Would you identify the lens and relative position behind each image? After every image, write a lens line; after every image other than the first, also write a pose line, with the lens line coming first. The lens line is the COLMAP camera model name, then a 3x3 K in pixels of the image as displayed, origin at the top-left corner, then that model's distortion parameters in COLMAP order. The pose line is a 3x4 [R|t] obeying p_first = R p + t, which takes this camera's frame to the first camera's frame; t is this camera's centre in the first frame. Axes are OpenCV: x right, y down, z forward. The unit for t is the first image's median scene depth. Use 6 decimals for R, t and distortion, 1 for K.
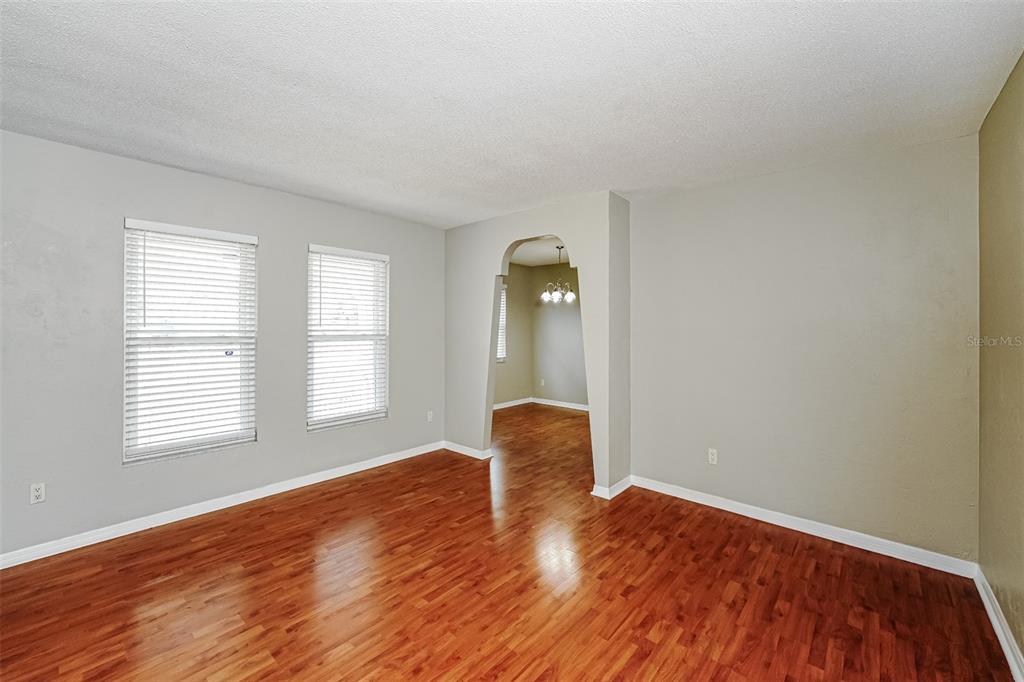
lens RADIAL K [[417.1, 0, 507.4], [0, 417.1, 328.7], [0, 0, 1]] dist [-0.001376, -0.000014]
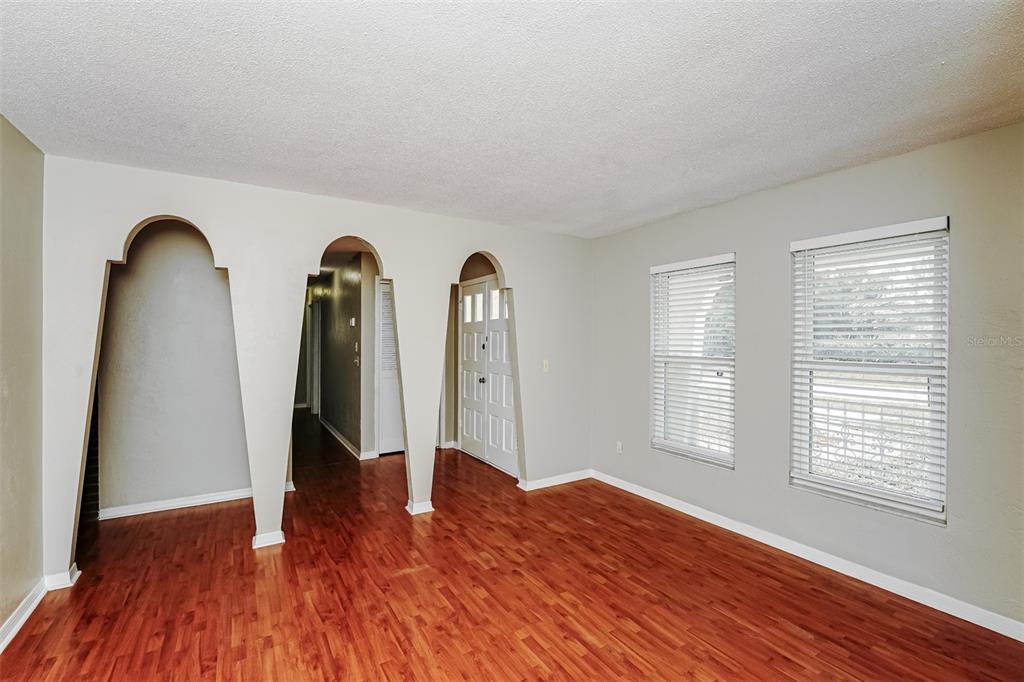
lens RADIAL K [[444.3, 0, 512.0], [0, 444.3, 341.0], [0, 0, 1]] dist [-0.014674, 0.000018]
pose [[-0.283579, -0.003336, -0.958943, 0.607230], [-0.005870, 0.999981, -0.001743, -0.020402], [0.958931, 0.005135, -0.283593, 0.971040]]
